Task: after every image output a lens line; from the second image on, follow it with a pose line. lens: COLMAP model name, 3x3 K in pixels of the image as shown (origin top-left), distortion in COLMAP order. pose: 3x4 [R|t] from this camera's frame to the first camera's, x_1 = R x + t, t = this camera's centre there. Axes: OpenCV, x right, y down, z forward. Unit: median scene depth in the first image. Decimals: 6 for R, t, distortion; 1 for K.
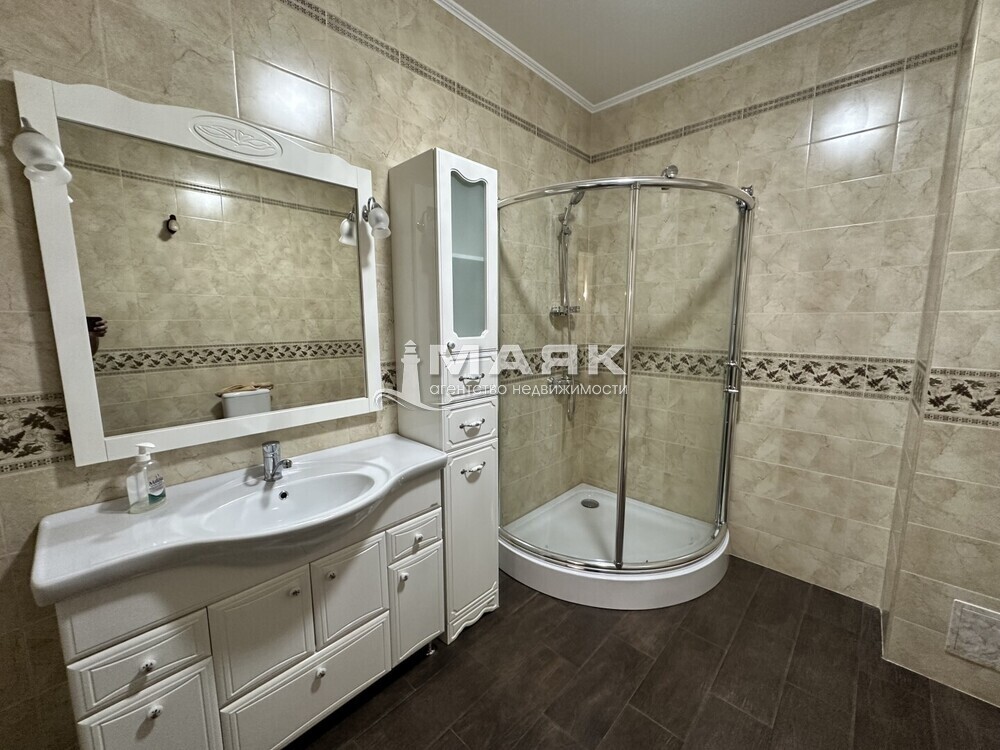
lens RADIAL K [[398.9, 0, 498.3], [0, 398.9, 375.3], [0, 0, 1]] dist [-0.005579, 0.001225]
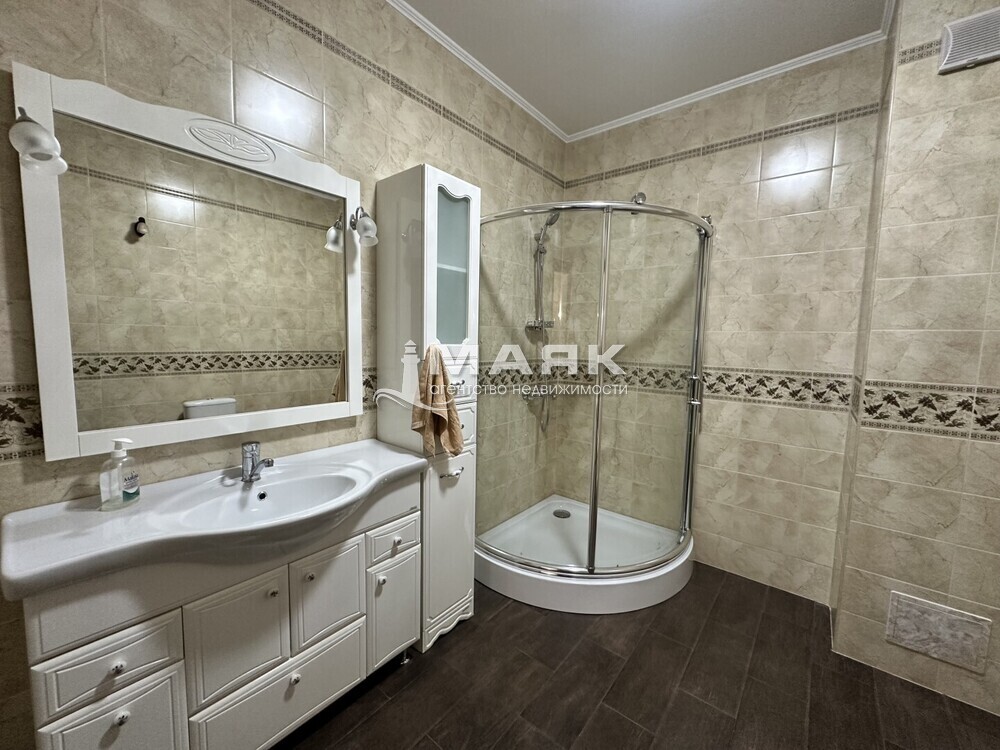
lens RADIAL K [[398.9, 0, 498.2], [0, 398.9, 375.5], [0, 0, 1]] dist [-0.005579, 0.001225]
pose [[0.996852, 0.017975, 0.077226, -0.029500], [-0.014207, 0.998694, -0.049066, 0.034003], [-0.078007, 0.047814, 0.995806, -0.035185]]
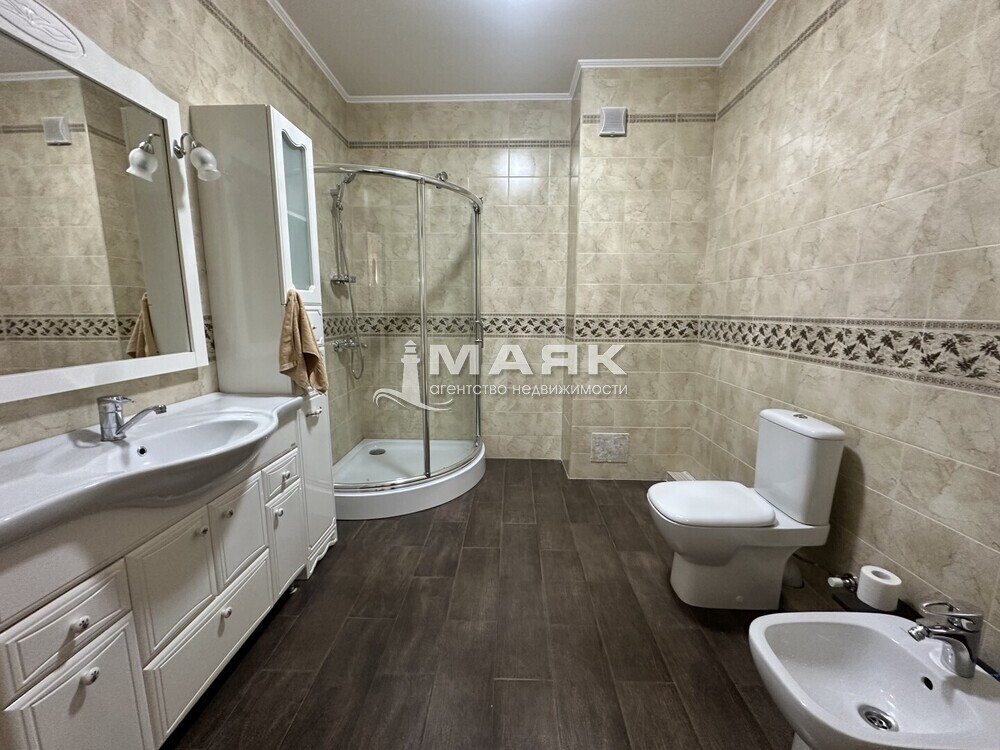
lens RADIAL K [[398.9, 0, 498.3], [0, 398.9, 375.8], [0, 0, 1]] dist [-0.005579, 0.001225]
pose [[0.749280, -0.100447, 0.654591, -0.404854], [0.085959, 0.994820, 0.054262, 0.122229], [-0.656651, 0.015611, 0.754033, -0.162734]]
